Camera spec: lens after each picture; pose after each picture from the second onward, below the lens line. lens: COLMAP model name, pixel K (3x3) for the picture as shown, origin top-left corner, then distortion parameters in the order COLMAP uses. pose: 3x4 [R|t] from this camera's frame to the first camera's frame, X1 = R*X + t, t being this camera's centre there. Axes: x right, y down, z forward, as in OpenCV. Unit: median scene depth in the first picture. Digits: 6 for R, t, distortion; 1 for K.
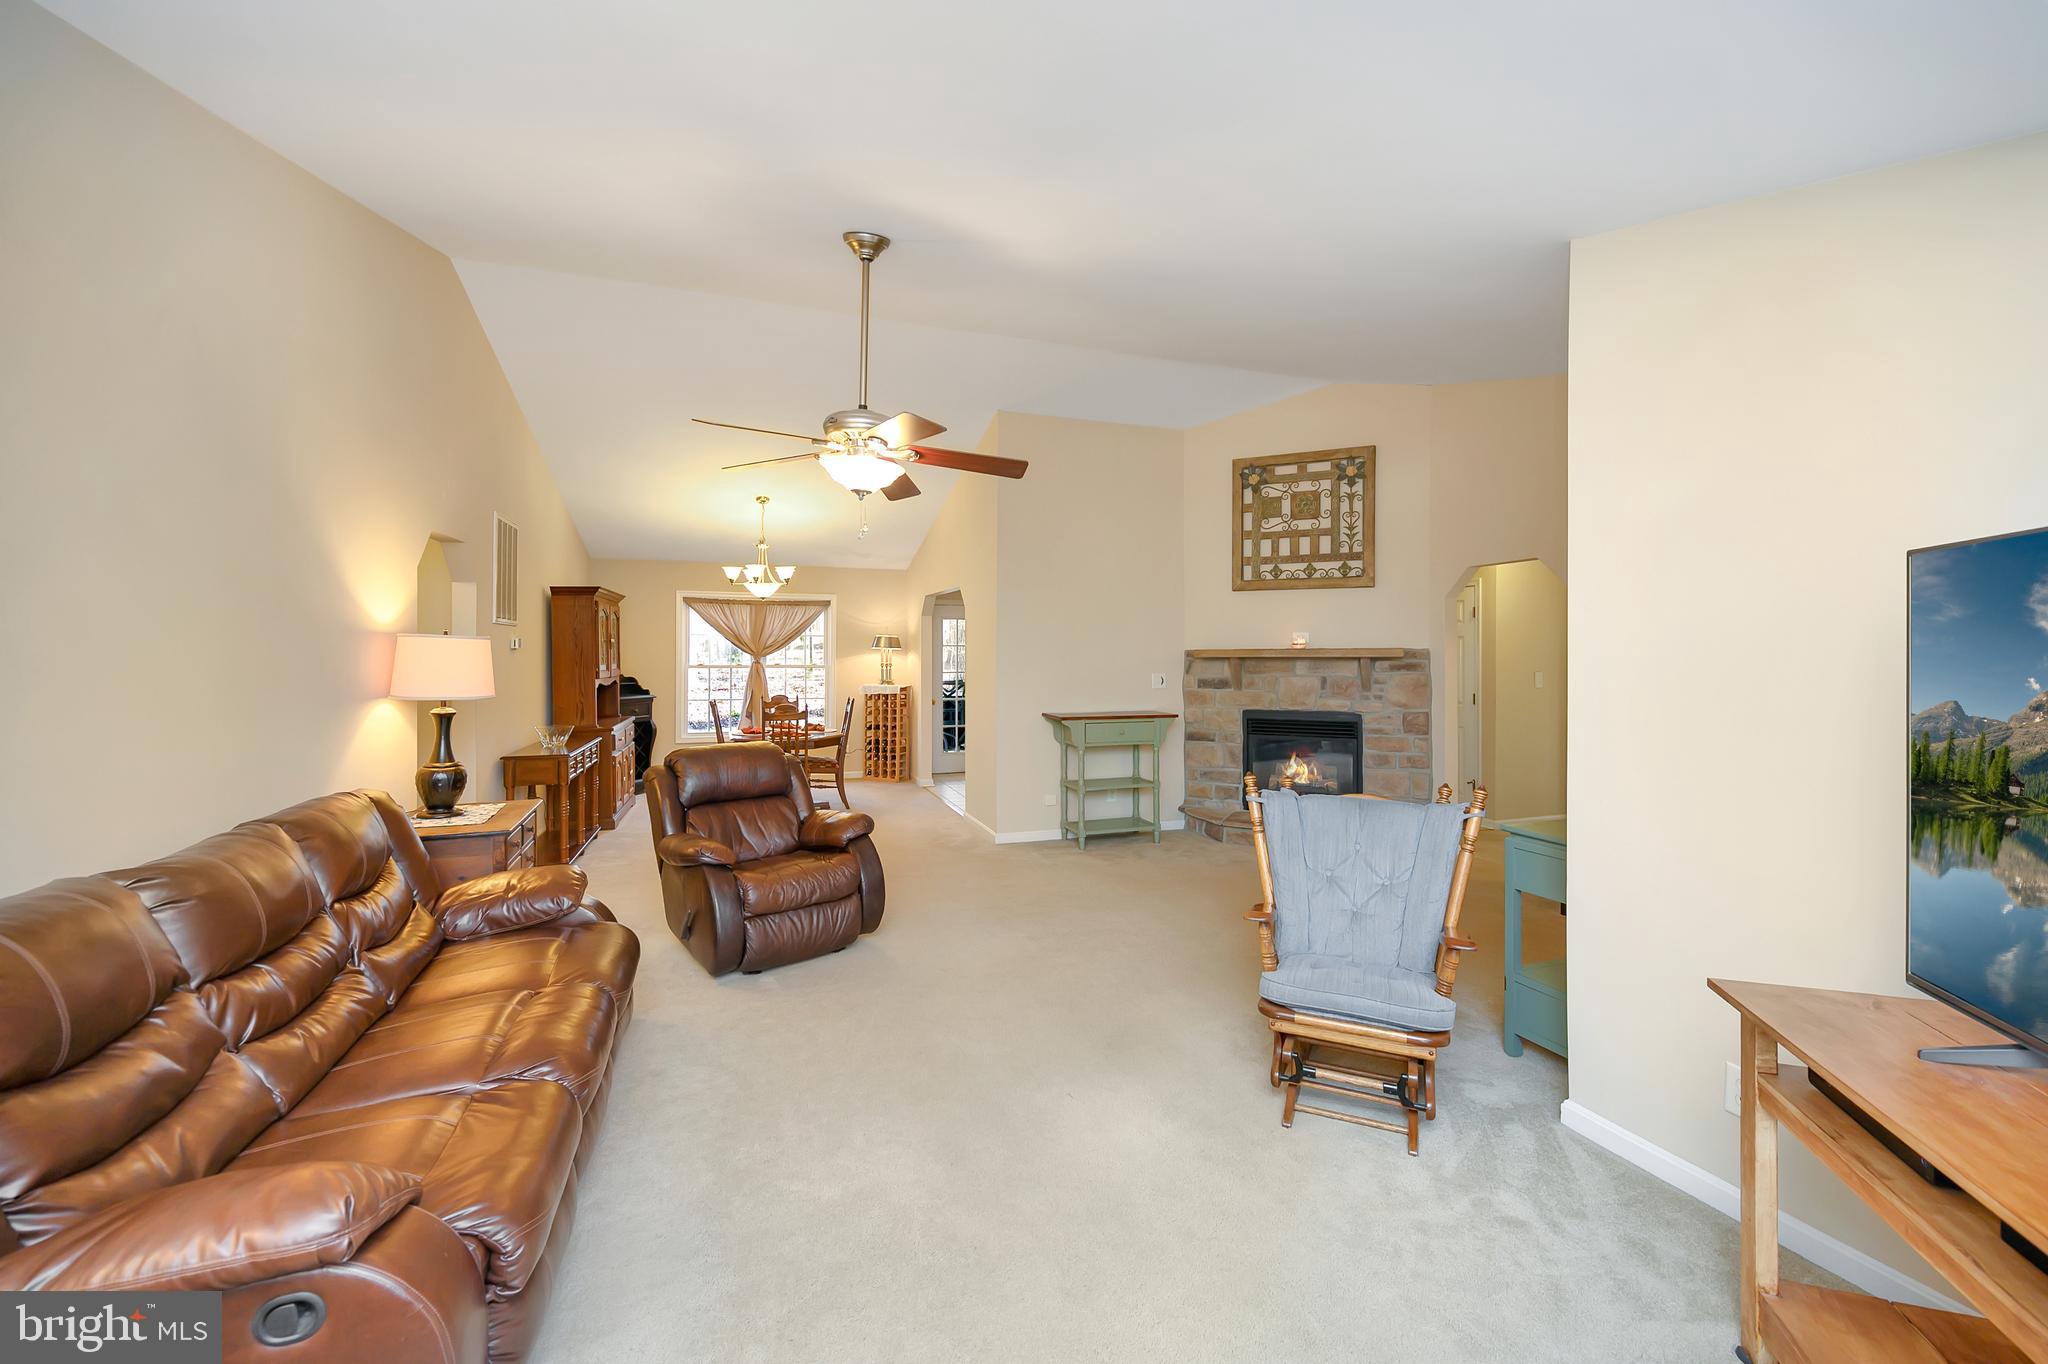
lens RADIAL K [[817.2, 0, 1024.2], [0, 817.2, 622.1], [0, 0, 1]] dist [-0.001996, -0.000166]
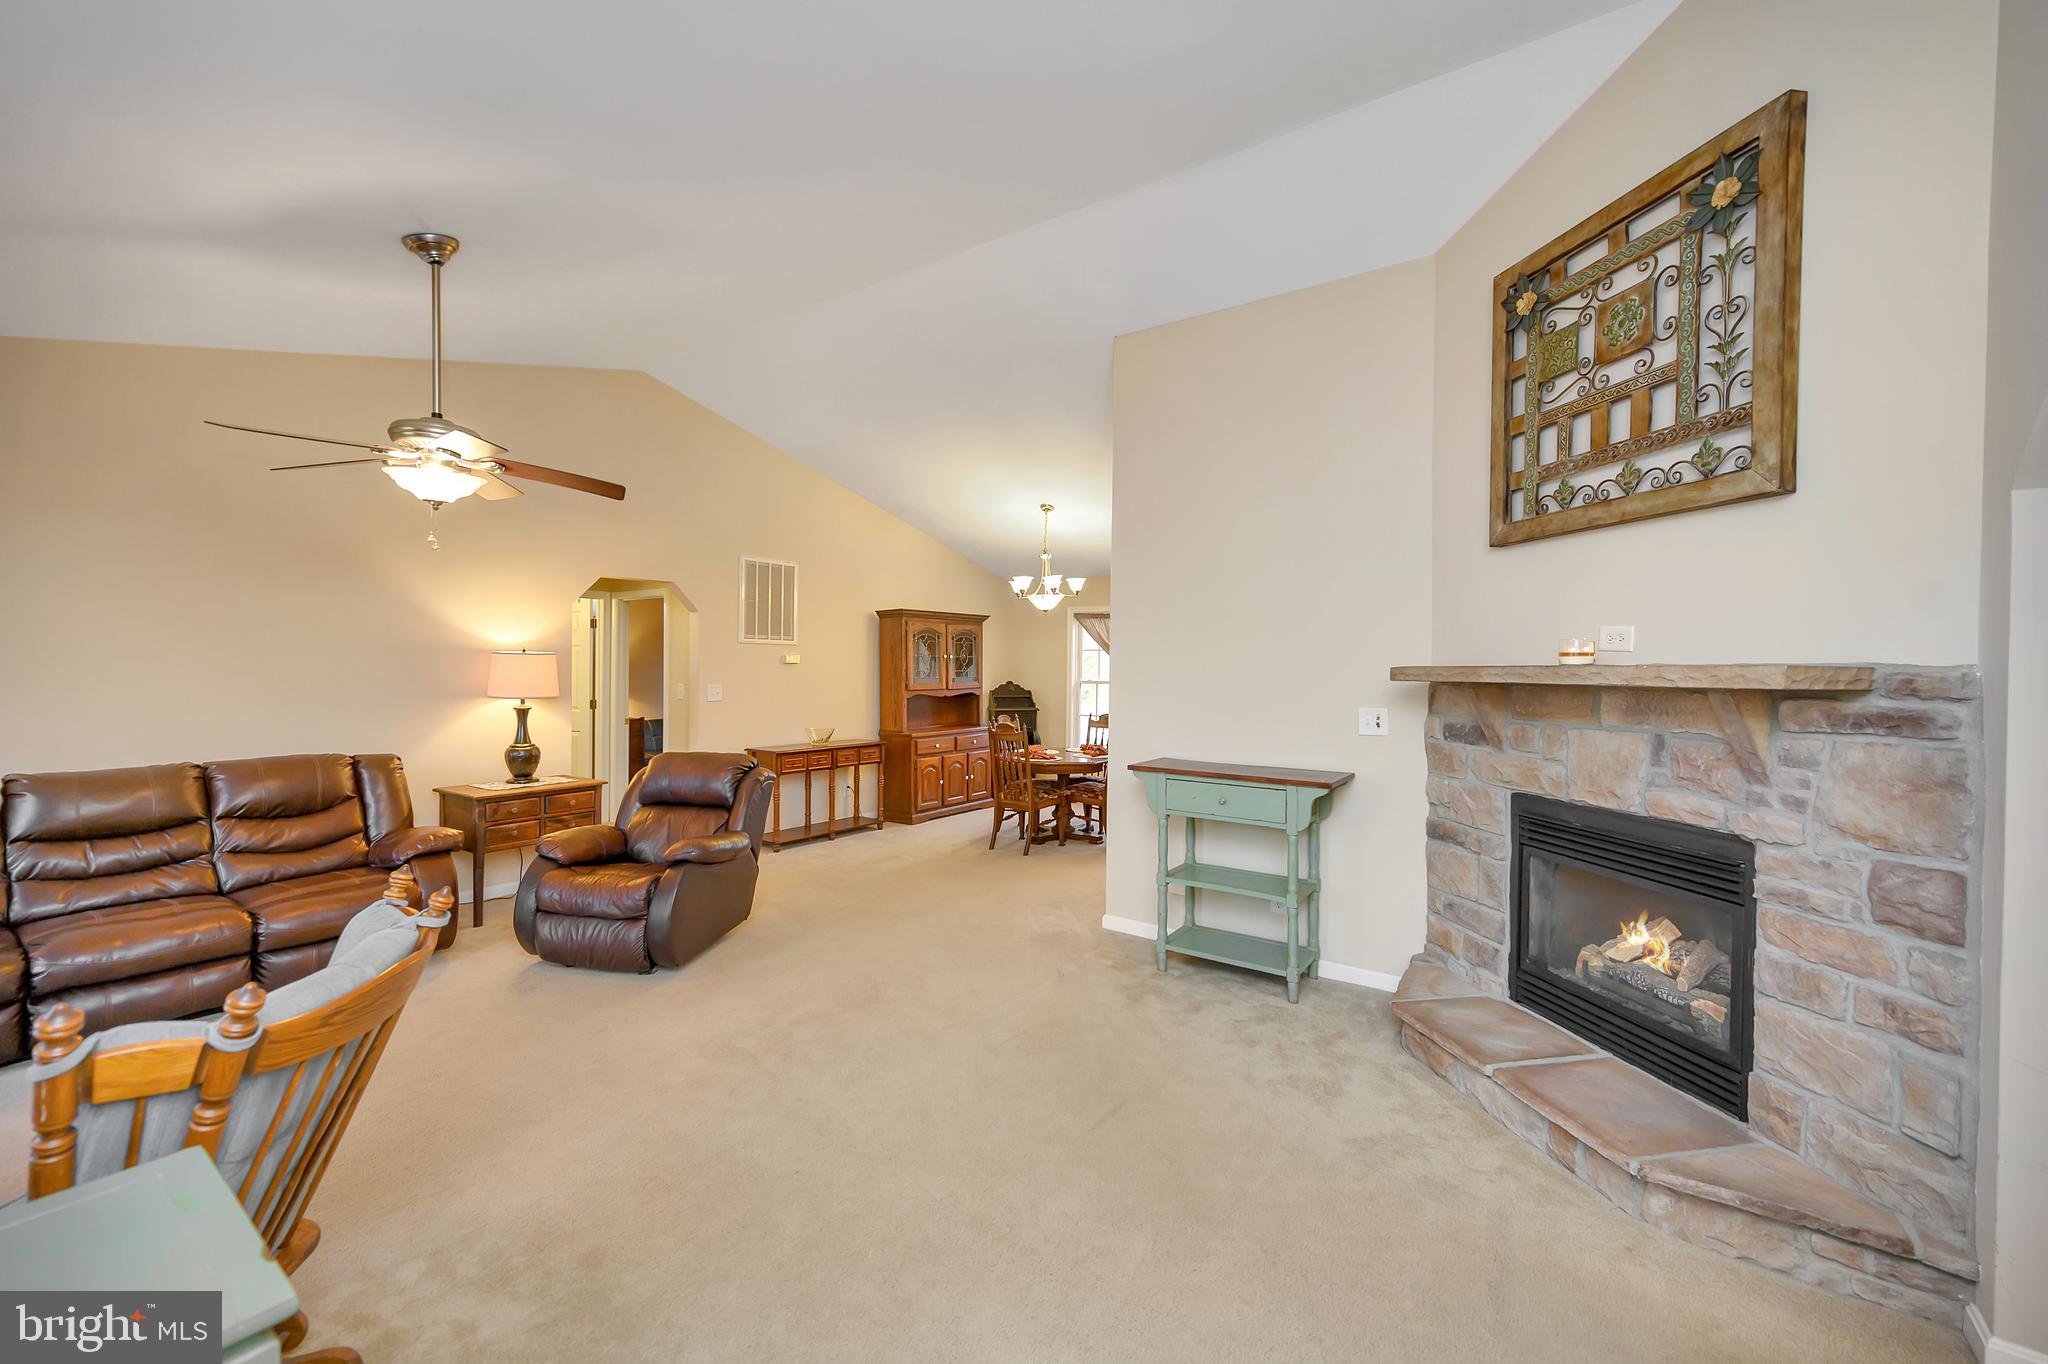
lens RADIAL K [[804.8, 0, 1019.2], [0, 804.8, 652.5], [0, 0, 1]] dist [0.000475, 0.000110]
pose [[0.577709, -0.008584, -0.816197, 0.505726], [0.021498, 0.999758, 0.004702, 0.016998], [0.815959, -0.020263, 0.577754, 0.507569]]
